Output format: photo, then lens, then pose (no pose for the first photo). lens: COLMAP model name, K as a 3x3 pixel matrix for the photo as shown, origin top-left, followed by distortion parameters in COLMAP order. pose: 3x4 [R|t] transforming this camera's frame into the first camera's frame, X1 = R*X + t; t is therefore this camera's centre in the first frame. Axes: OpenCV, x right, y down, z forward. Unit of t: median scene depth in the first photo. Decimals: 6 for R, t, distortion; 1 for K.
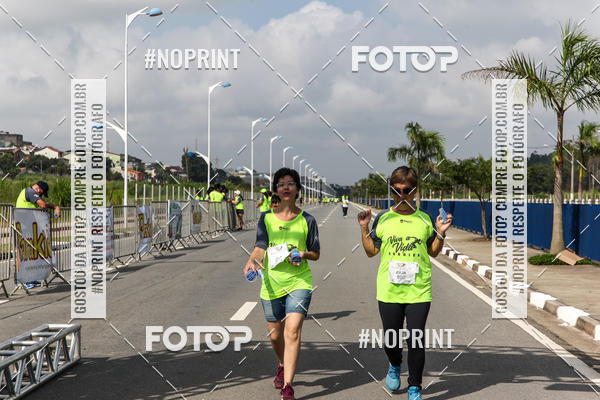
lens RADIAL K [[1262.6, 0, 298.1], [0, 1262.6, 200.4], [0, 0, 1]] dist [0.295653, -0.176971]
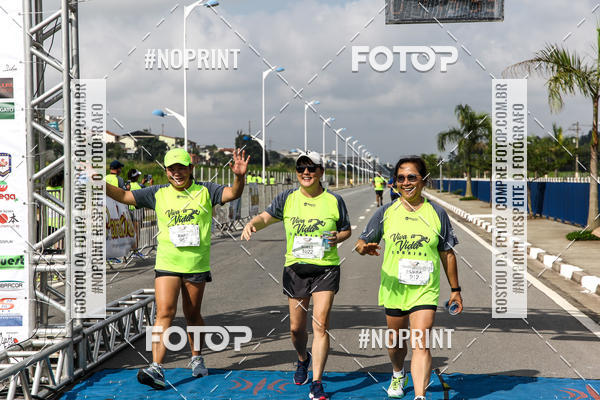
lens RADIAL K [[1282.9, 0, 298.7], [0, 1282.9, 199.6], [0, 0, 1]] dist [0.321282, -0.015196]
pose [[0.999080, -0.010154, -0.041657, 0.001627], [0.010762, 0.999838, 0.014394, -0.001512], [0.041504, -0.014830, 0.999028, -0.072907]]
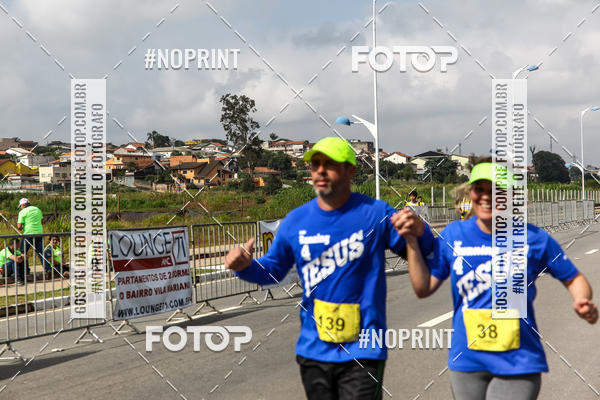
lens RADIAL K [[1182.1, 0, 300.4], [0, 1182.1, 207.1], [0, 0, 1]] dist [0.236249, -0.123188]
pose [[0.950051, -0.029168, -0.310728, 0.073477], [0.030483, 0.999535, -0.000625, -0.001808], [0.310602, -0.008878, 0.950499, 0.299769]]
